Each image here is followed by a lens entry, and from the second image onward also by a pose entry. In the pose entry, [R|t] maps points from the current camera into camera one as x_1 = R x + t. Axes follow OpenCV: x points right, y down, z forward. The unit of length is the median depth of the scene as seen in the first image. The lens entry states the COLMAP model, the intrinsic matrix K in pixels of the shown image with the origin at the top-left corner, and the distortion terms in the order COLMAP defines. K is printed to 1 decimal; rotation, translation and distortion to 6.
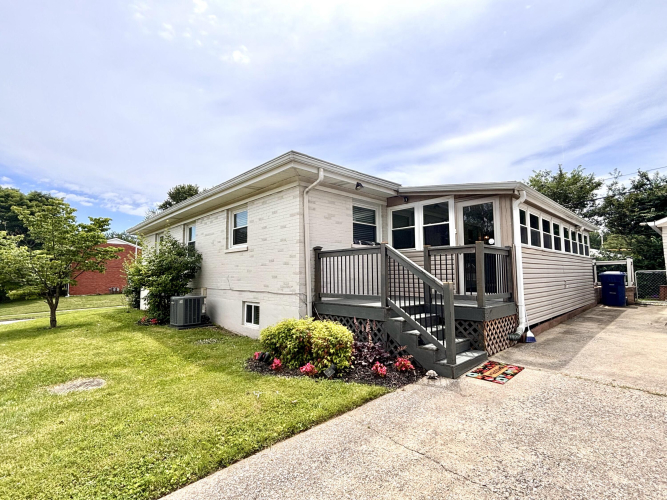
lens RADIAL K [[317.8, 0, 334.9], [0, 317.8, 255.1], [0, 0, 1]] dist [-0.005987, -0.000576]
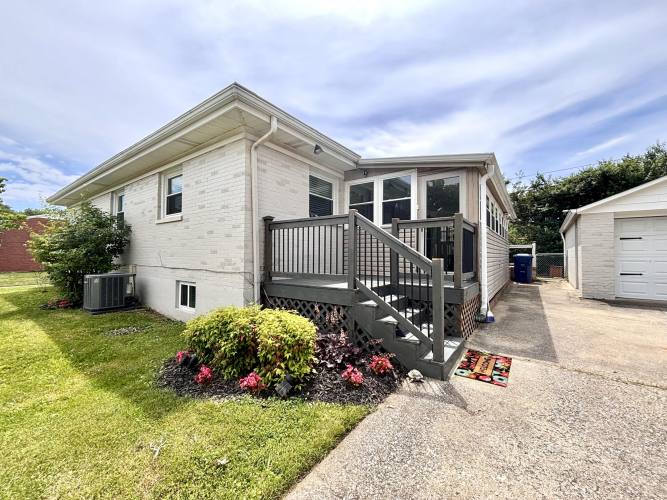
lens RADIAL K [[269.3, 0, 337.6], [0, 269.3, 250.7], [0, 0, 1]] dist [-0.002240, 0.000268]
pose [[0.979712, 0.018105, 0.199590, -0.014641], [-0.027192, 0.998710, 0.042883, 0.027815], [-0.198556, -0.047440, 0.978941, 0.254364]]
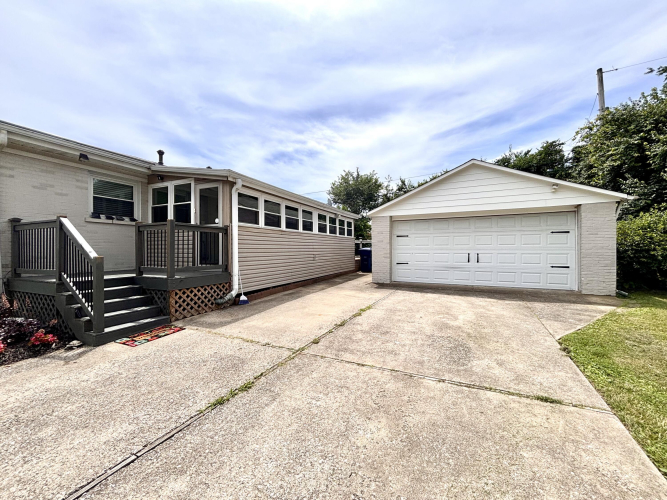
lens RADIAL K [[269.3, 0, 333.7], [0, 269.3, 246.2], [0, 0, 1]] dist [-0.002240, 0.000268]
pose [[0.921743, 0.008733, 0.387702, 0.469665], [-0.026705, 0.998803, 0.040992, -0.000987], [-0.386880, -0.048138, 0.920873, -0.070496]]
